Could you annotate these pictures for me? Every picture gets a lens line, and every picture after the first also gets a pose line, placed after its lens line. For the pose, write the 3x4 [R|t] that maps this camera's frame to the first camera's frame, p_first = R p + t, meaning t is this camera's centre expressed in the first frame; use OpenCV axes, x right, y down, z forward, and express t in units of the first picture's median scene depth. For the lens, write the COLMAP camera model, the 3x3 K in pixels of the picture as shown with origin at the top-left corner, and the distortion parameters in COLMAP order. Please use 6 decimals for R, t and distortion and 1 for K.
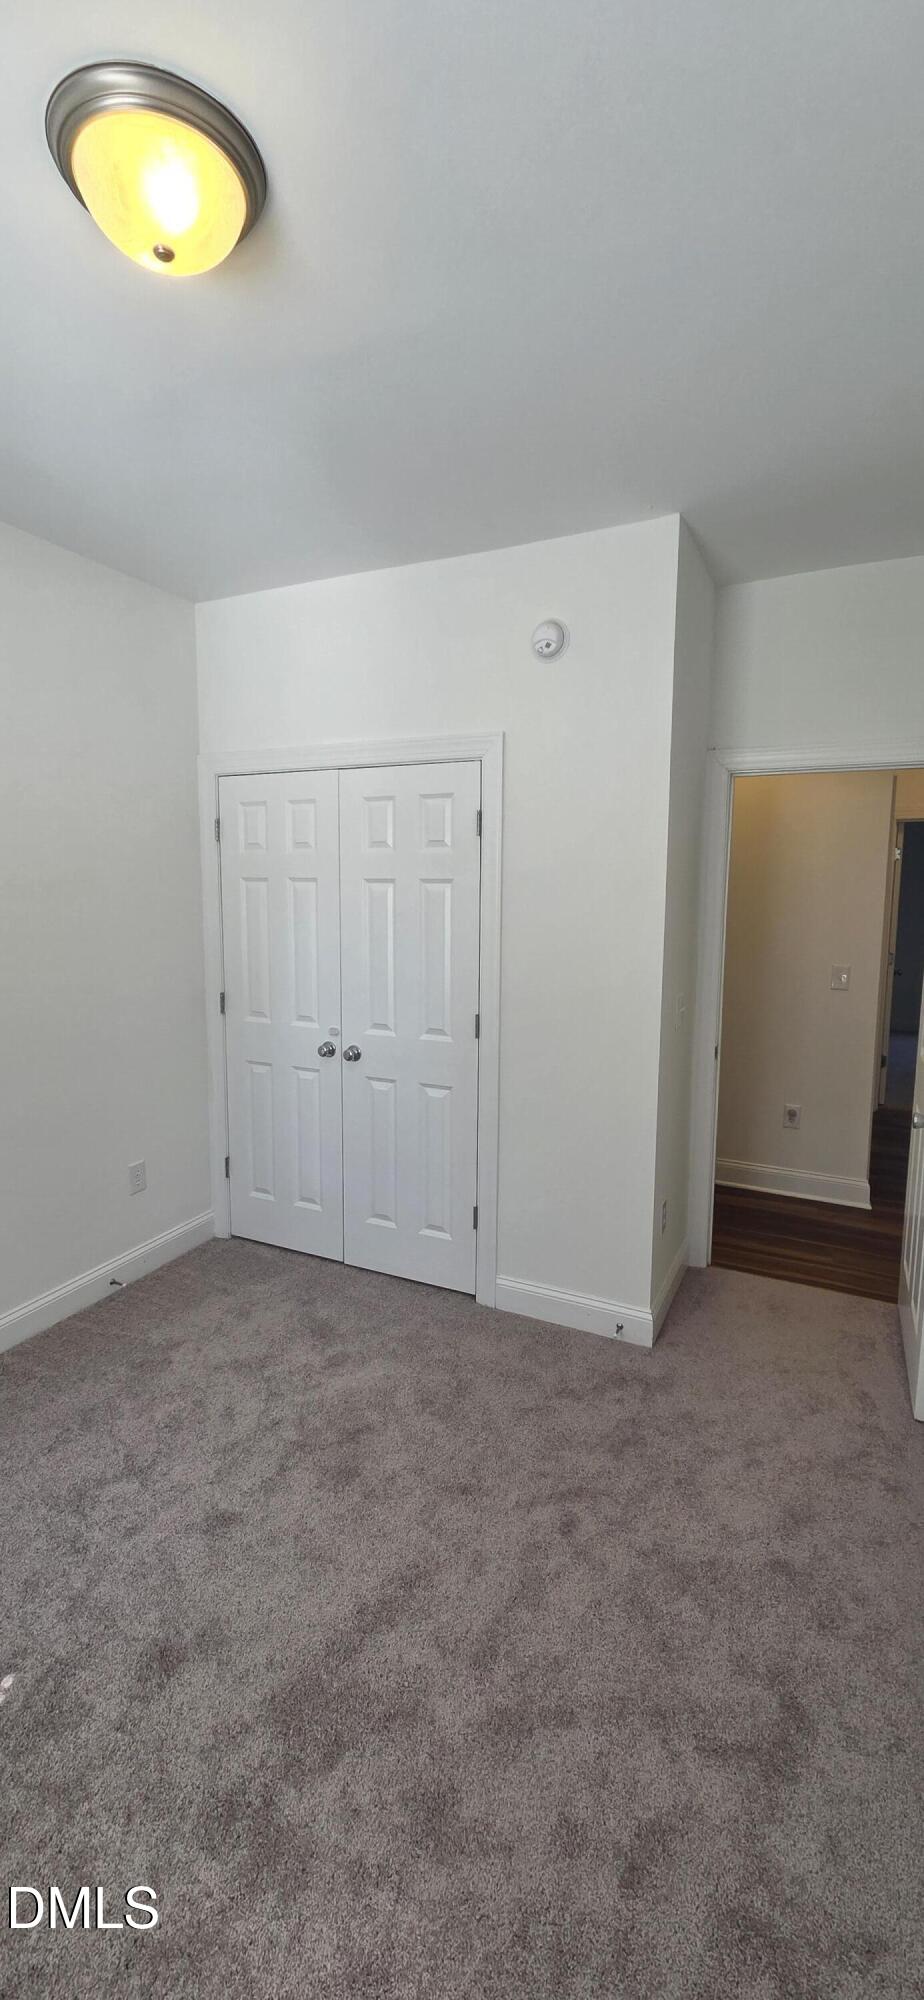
lens RADIAL K [[1032.7, 0, 463.7], [0, 1032.7, 1033.1], [0, 0, 1]] dist [-0.000785, -0.000281]
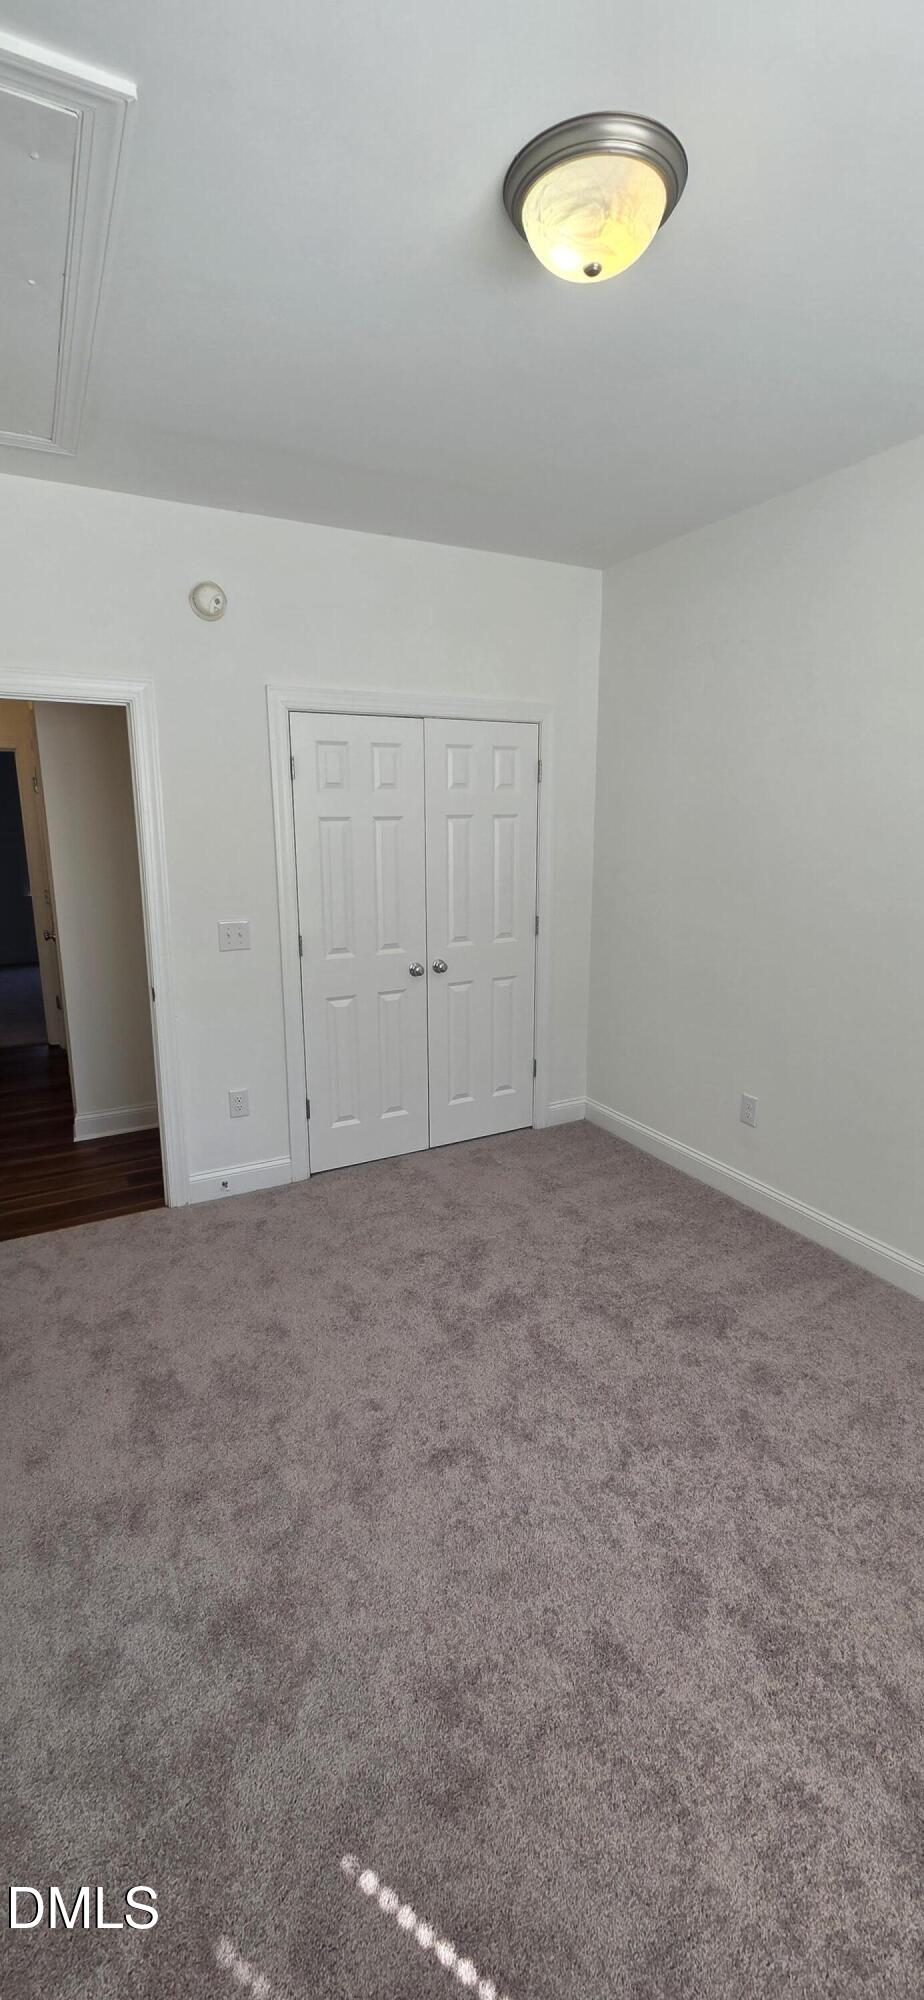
lens RADIAL K [[816.7, 0, 457.7], [0, 816.7, 978.2], [0, 0, 1]] dist [0.000967, -0.000113]
pose [[0.517315, -0.187702, 0.834957, -0.867401], [0.143619, 0.980855, 0.131518, -0.085958], [-0.843658, 0.051880, 0.534369, 0.486740]]
